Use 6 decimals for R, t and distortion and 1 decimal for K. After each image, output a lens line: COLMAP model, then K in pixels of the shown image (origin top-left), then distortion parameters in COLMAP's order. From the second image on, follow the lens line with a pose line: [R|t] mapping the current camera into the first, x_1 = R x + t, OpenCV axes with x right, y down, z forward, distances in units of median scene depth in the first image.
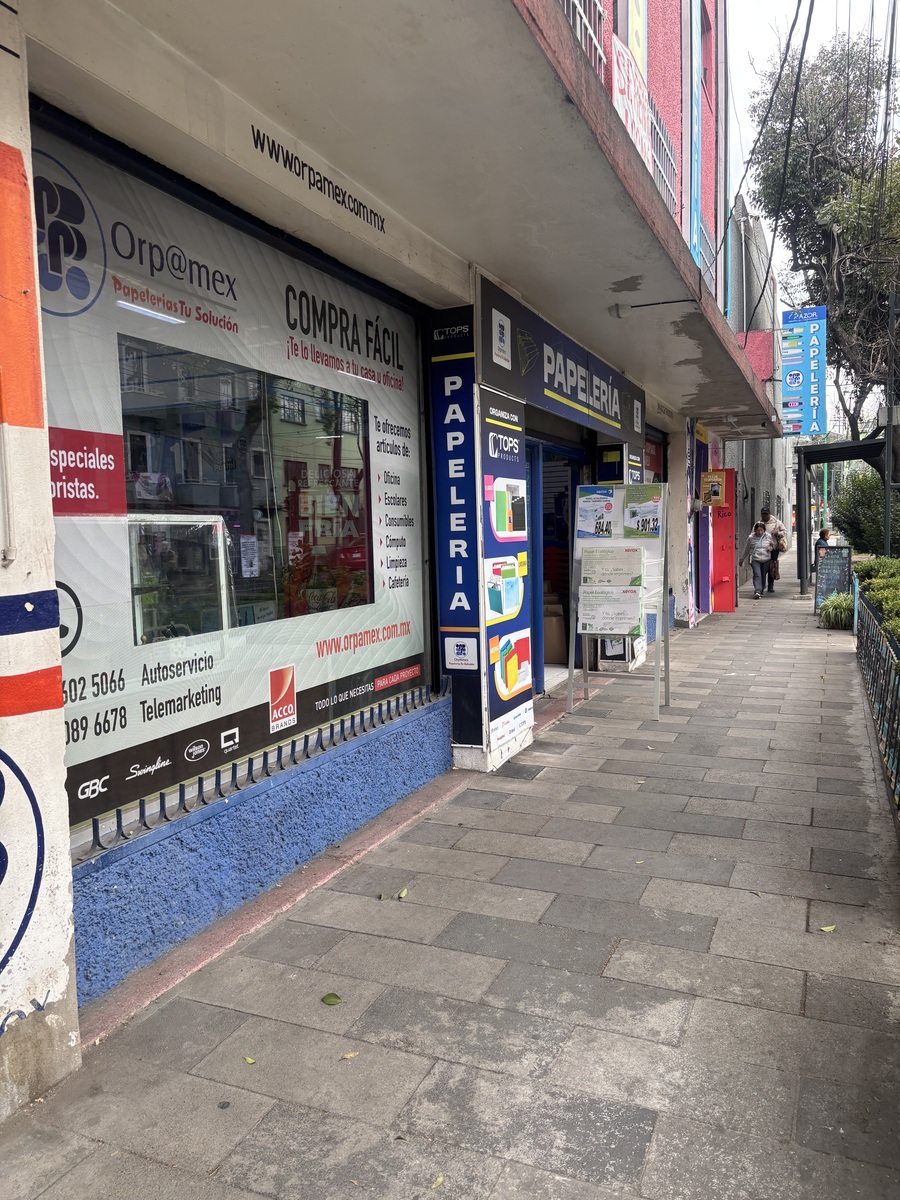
lens RADIAL K [[910.8, 0, 435.3], [0, 910.8, 605.3], [0, 0, 1]] dist [0.038980, -0.006809]
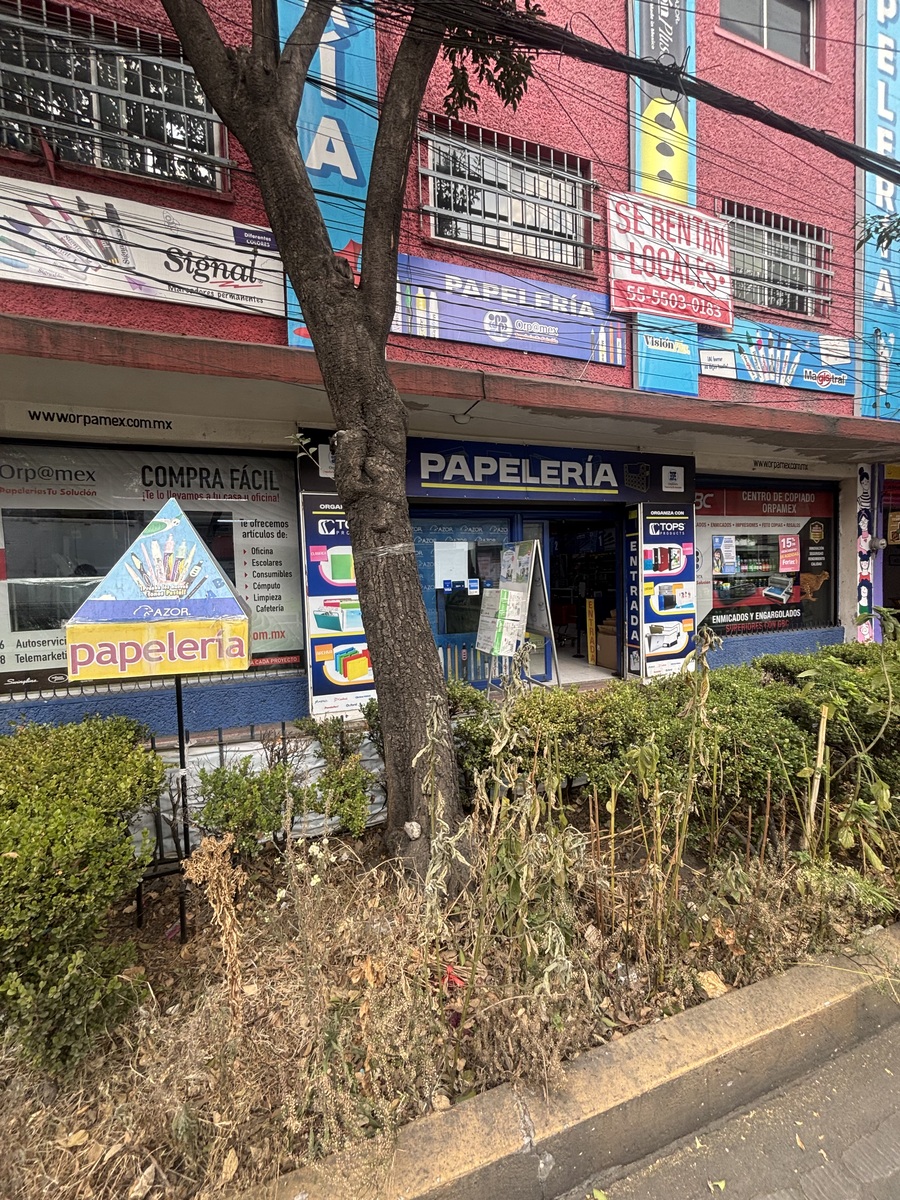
lens RADIAL K [[481.9, 0, 453.6], [0, 481.9, 597.0], [0, 0, 1]] dist [-0.002495, -0.000484]
pose [[0.674500, 0.038649, -0.737262, 0.526817], [-0.046222, 0.998880, 0.010076, -0.043367], [0.736826, 0.027281, 0.675532, 0.363751]]
